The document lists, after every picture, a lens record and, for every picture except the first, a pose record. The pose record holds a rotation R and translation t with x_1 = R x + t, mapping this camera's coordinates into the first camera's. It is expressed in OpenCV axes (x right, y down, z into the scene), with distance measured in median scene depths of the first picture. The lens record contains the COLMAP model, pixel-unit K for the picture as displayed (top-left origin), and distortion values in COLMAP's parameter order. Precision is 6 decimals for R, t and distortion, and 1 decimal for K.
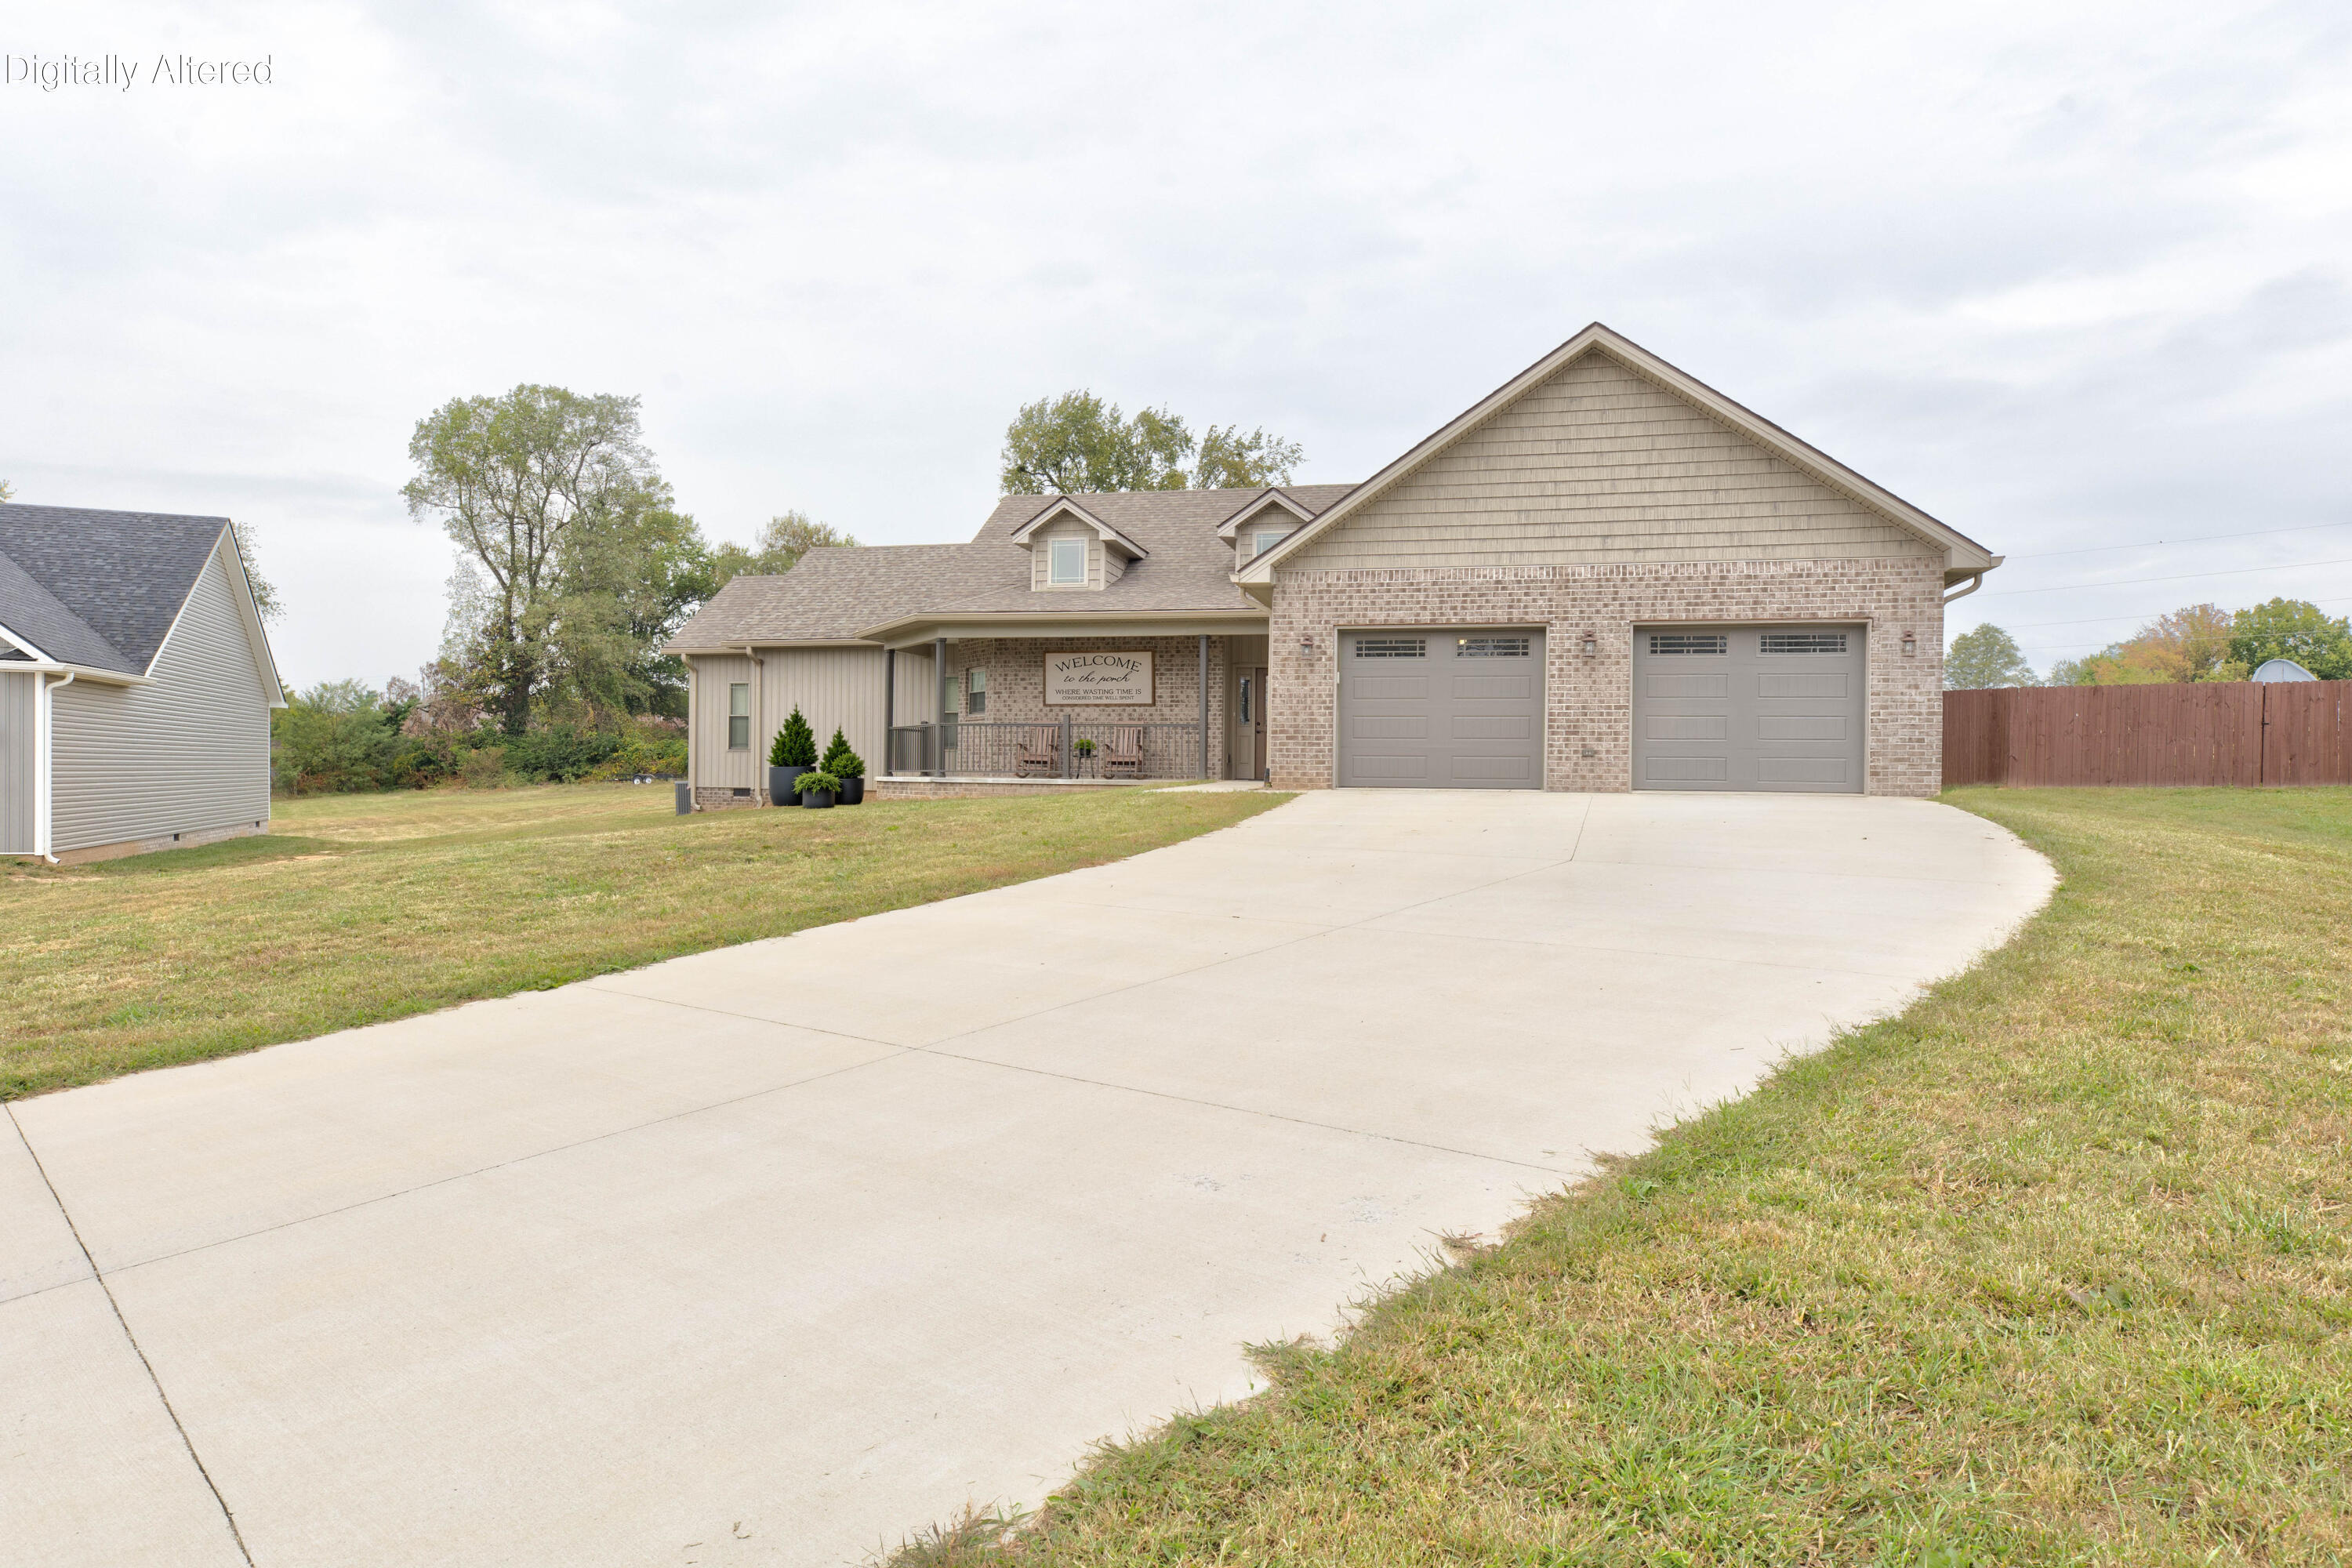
lens RADIAL K [[1400.4, 0, 1216.5], [0, 1400.4, 819.0], [0, 0, 1]] dist [0.007089, -0.001135]
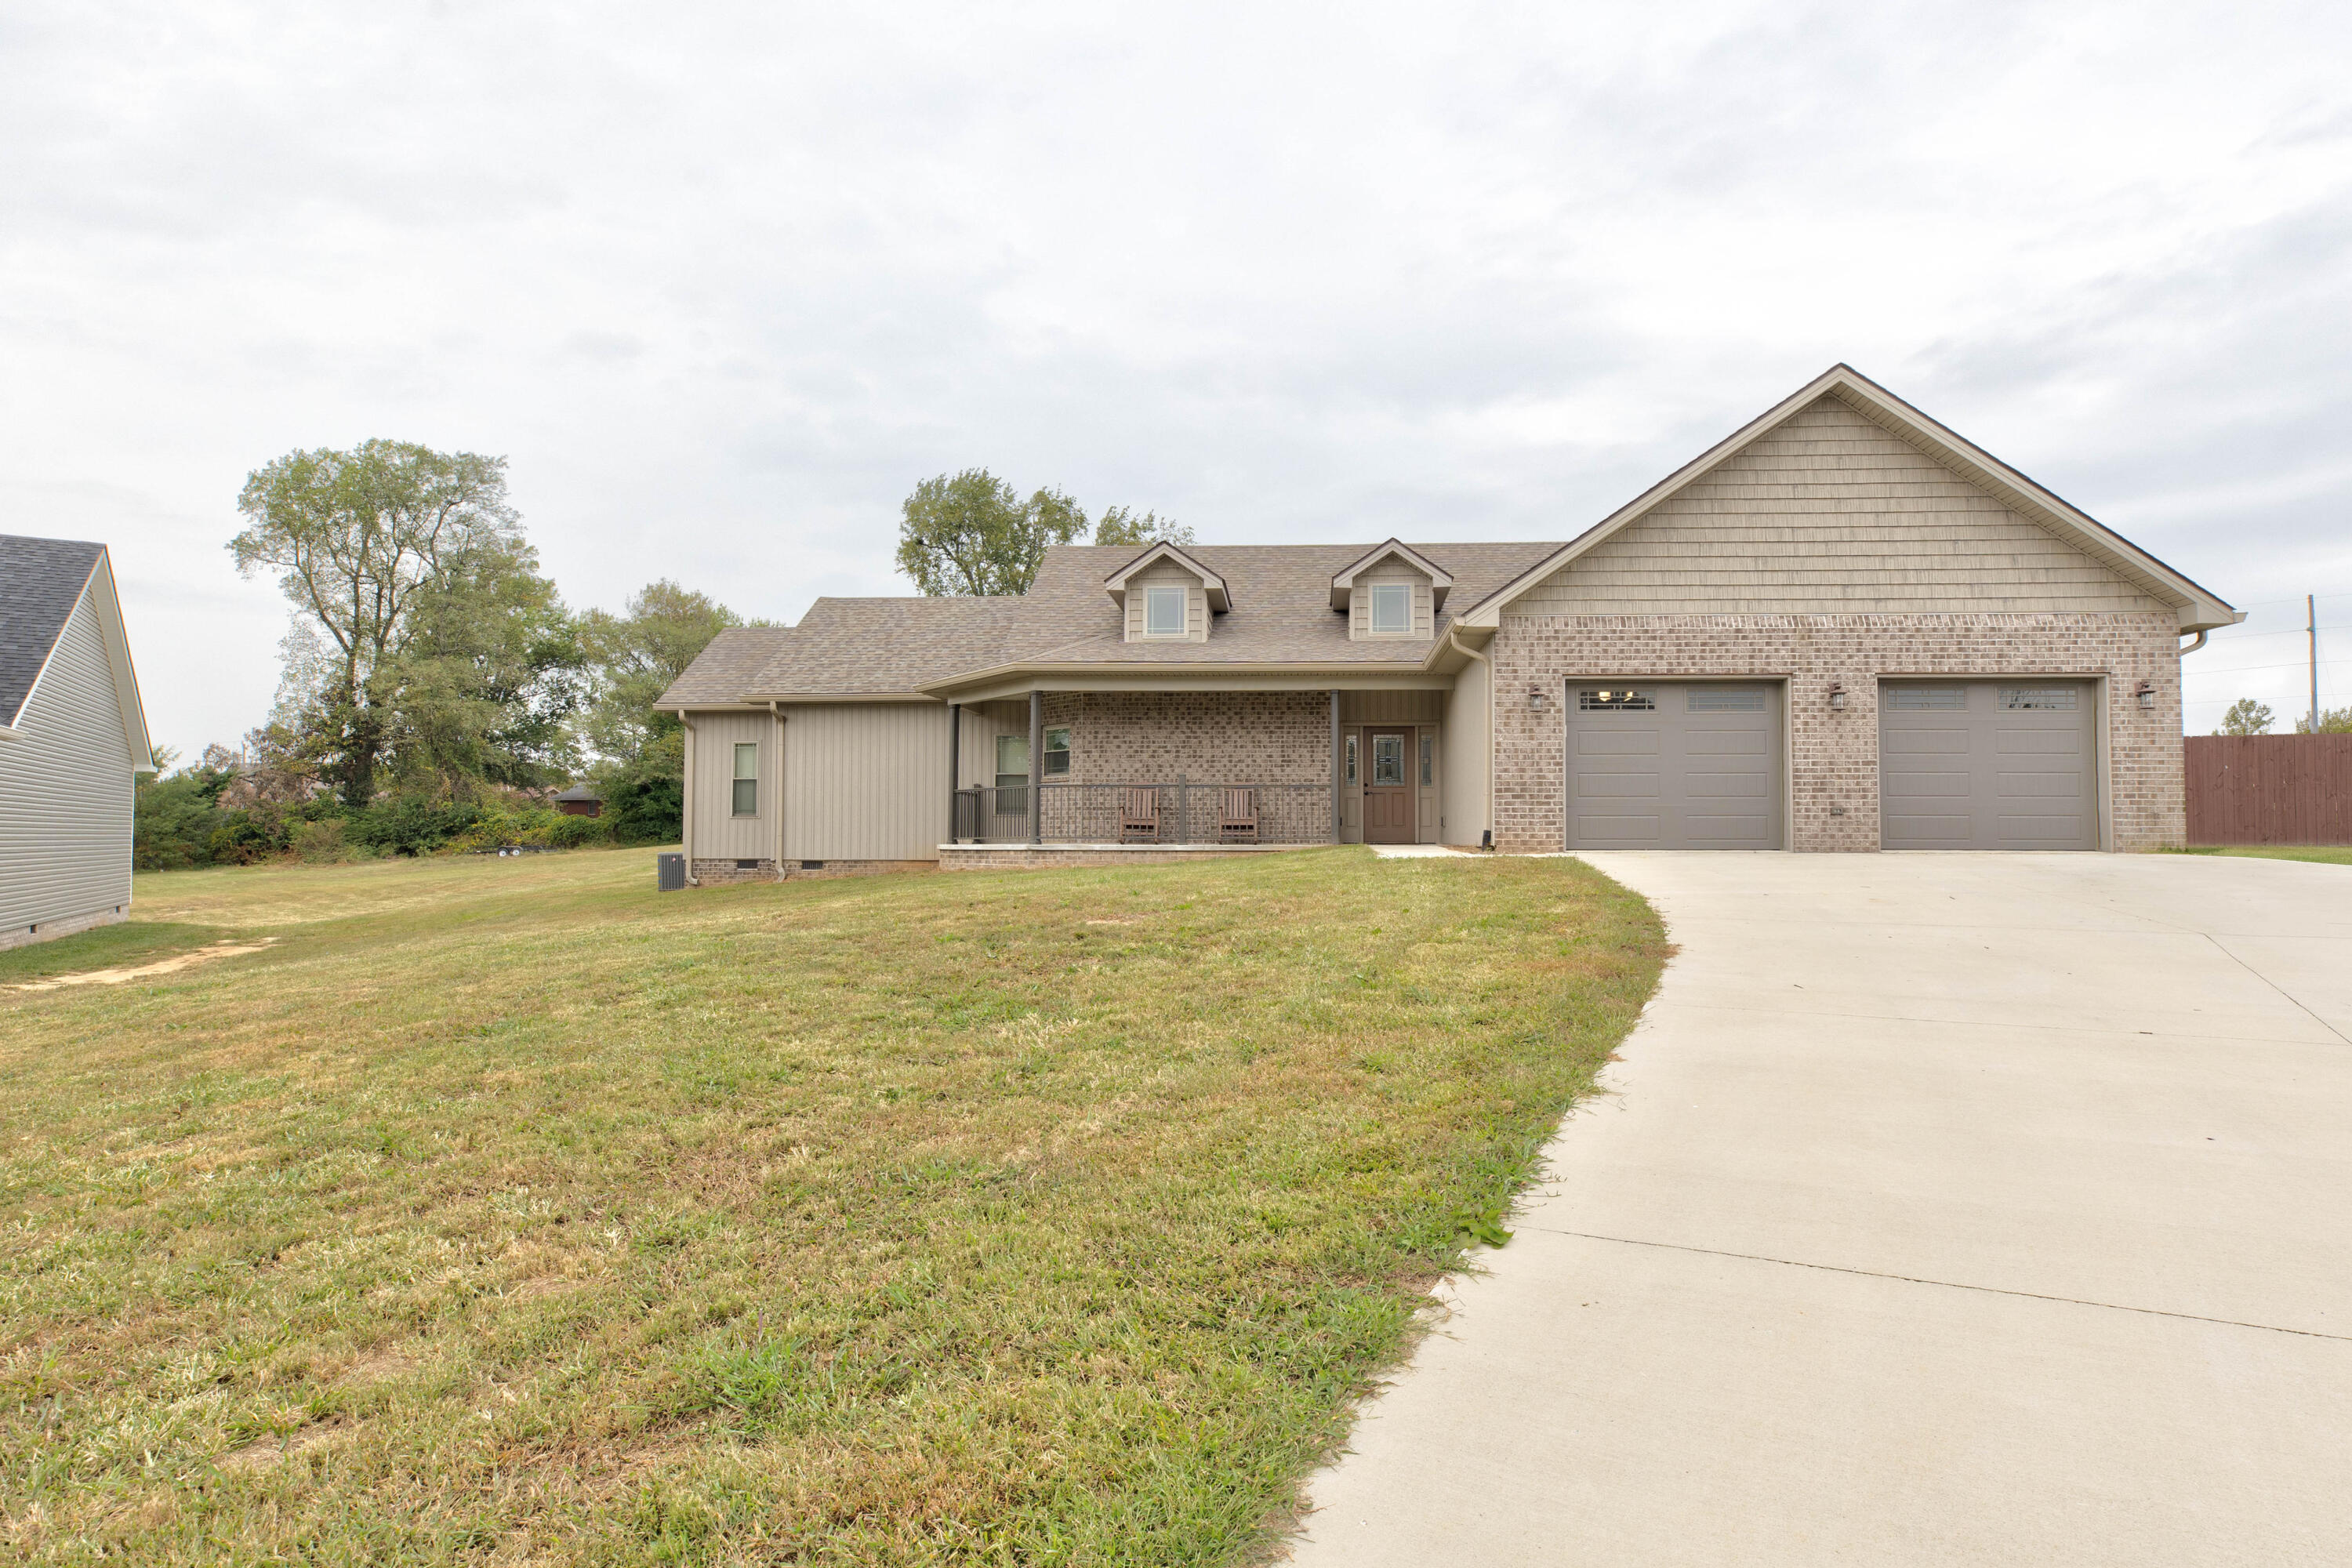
lens RADIAL K [[1291.9, 0, 1287.5], [0, 1291.9, 819.4], [0, 0, 1]] dist [-0.004384, 0.000619]
pose [[0.982747, -0.006514, 0.184840, -0.163185], [0.015361, 0.998802, -0.046470, -0.004231], [-0.184316, 0.048507, 0.981669, 0.132386]]
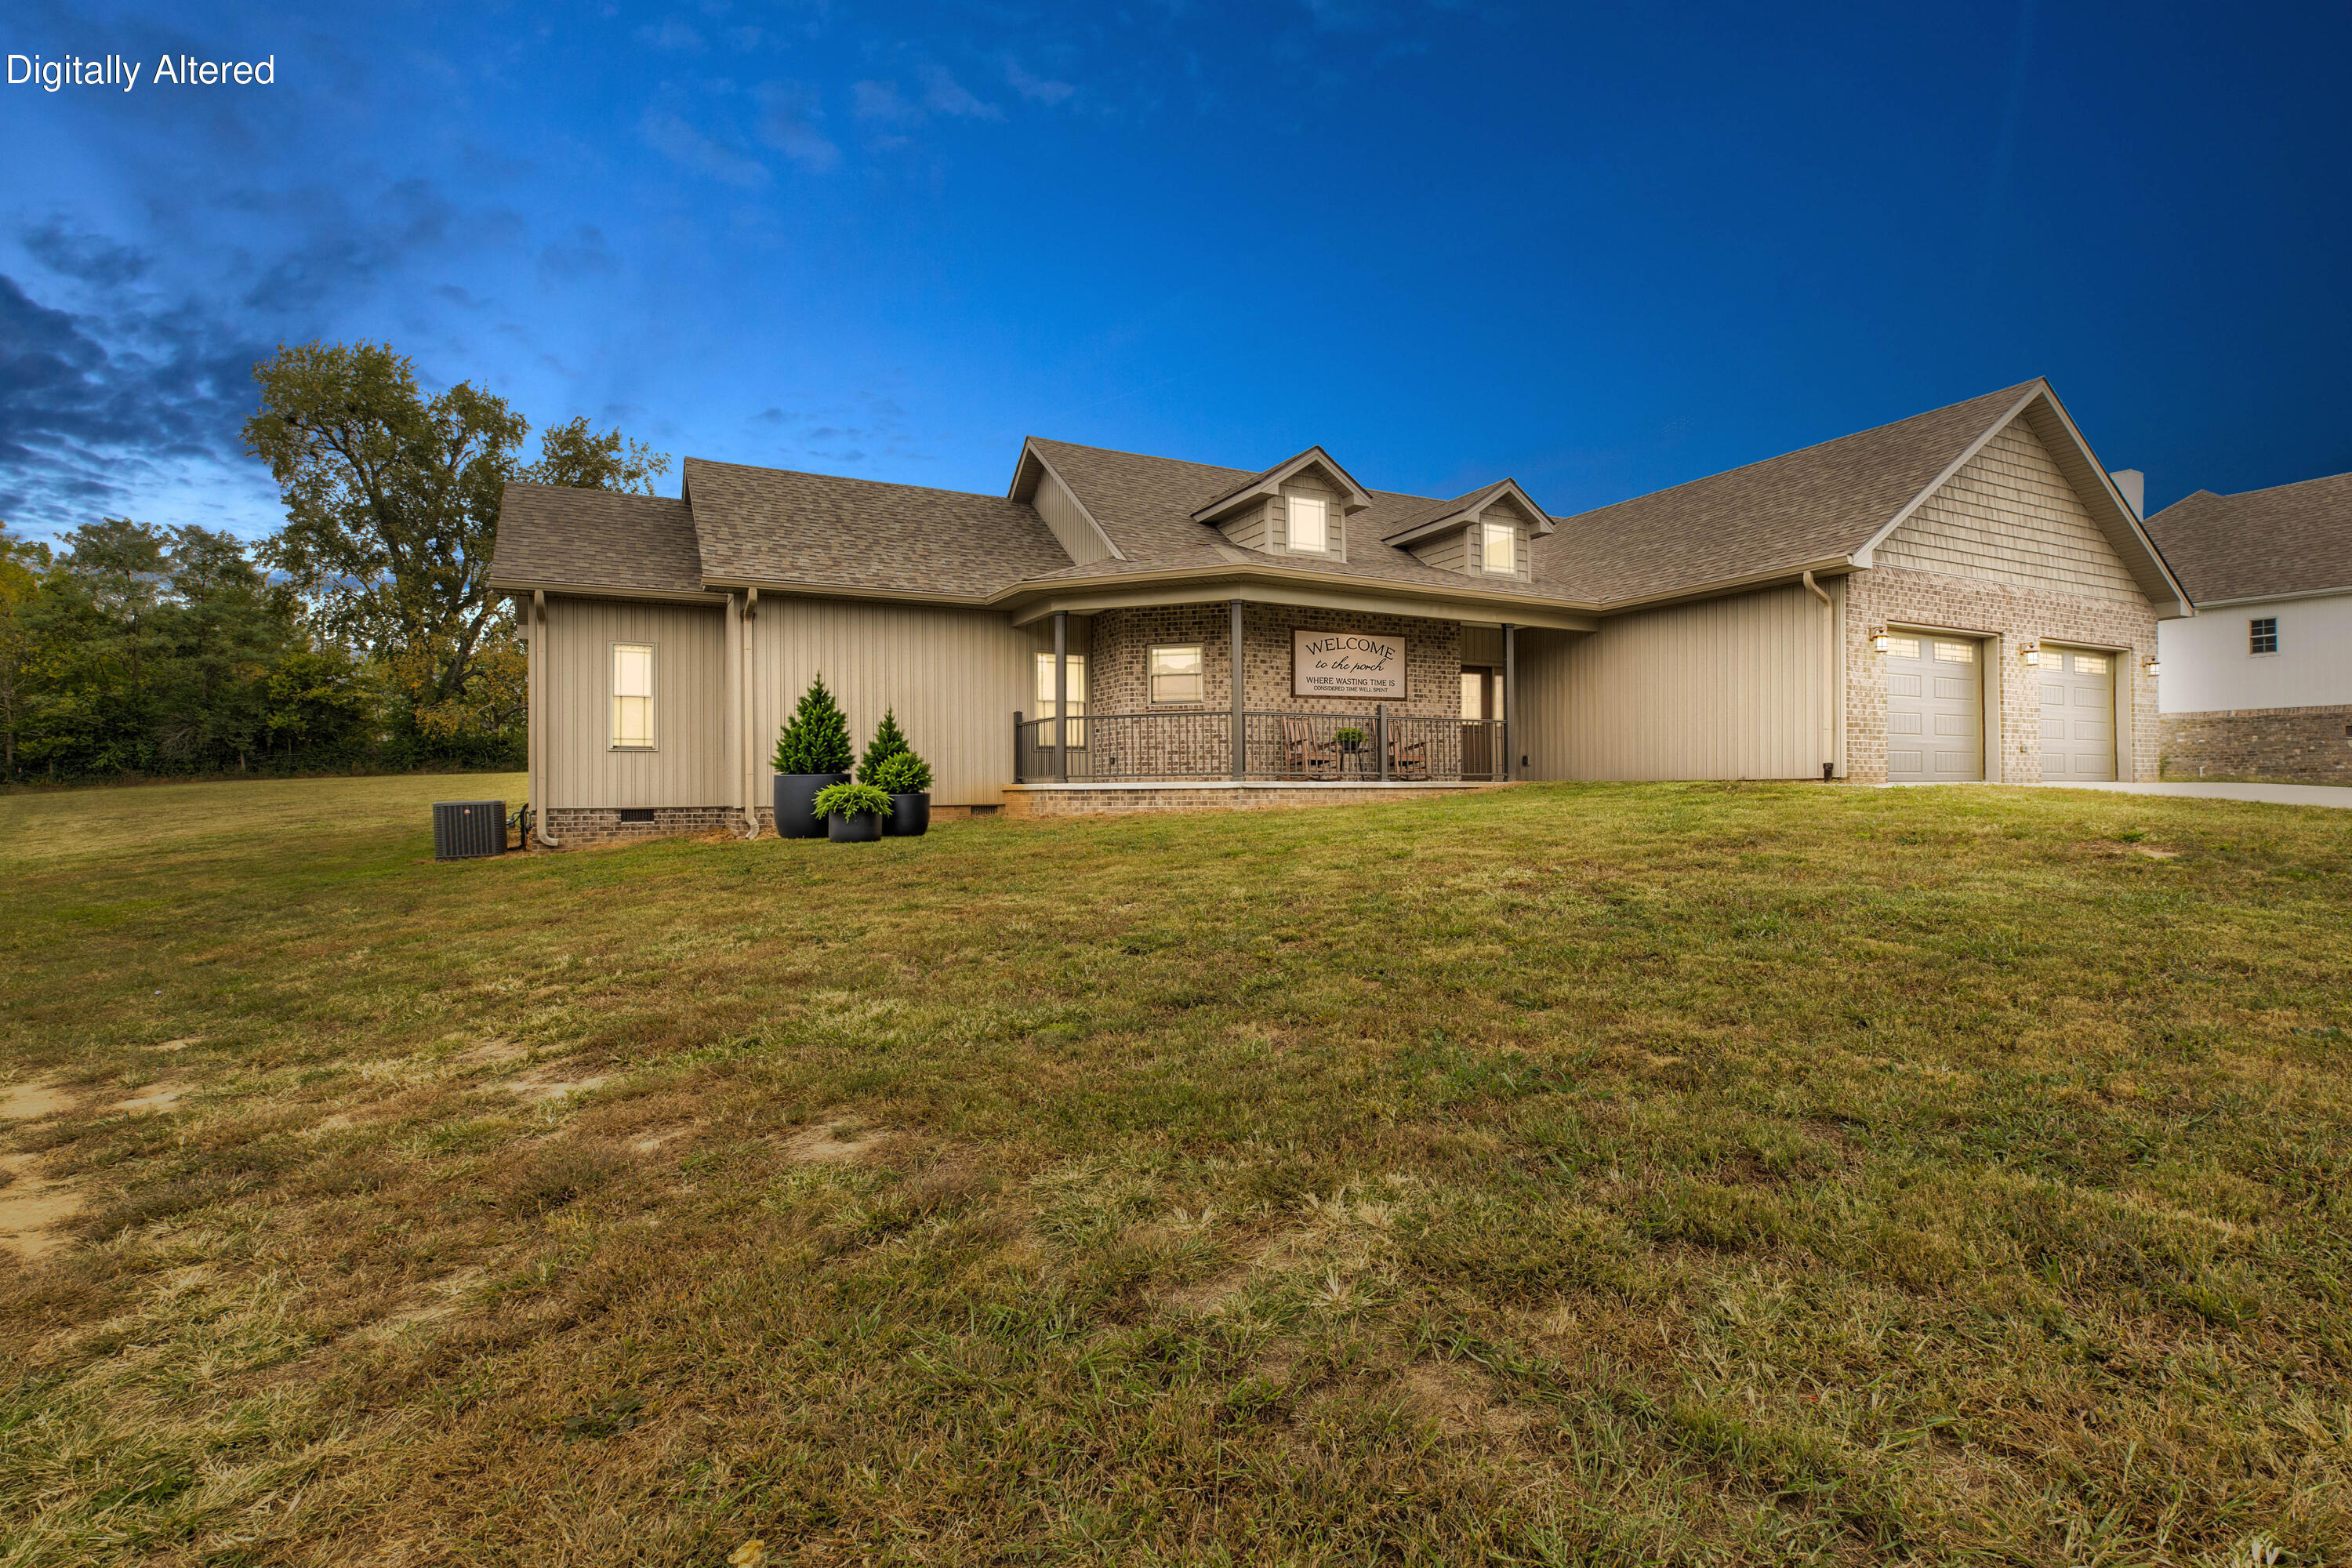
lens RADIAL K [[1136.5, 0, 1278.3], [0, 1136.5, 791.0], [0, 0, 1]] dist [-0.001247, -0.000291]
pose [[0.741917, -0.013122, 0.670364, -0.506226], [0.035471, 0.999177, -0.019699, -0.010234], [-0.669553, 0.038394, 0.741771, 0.450566]]
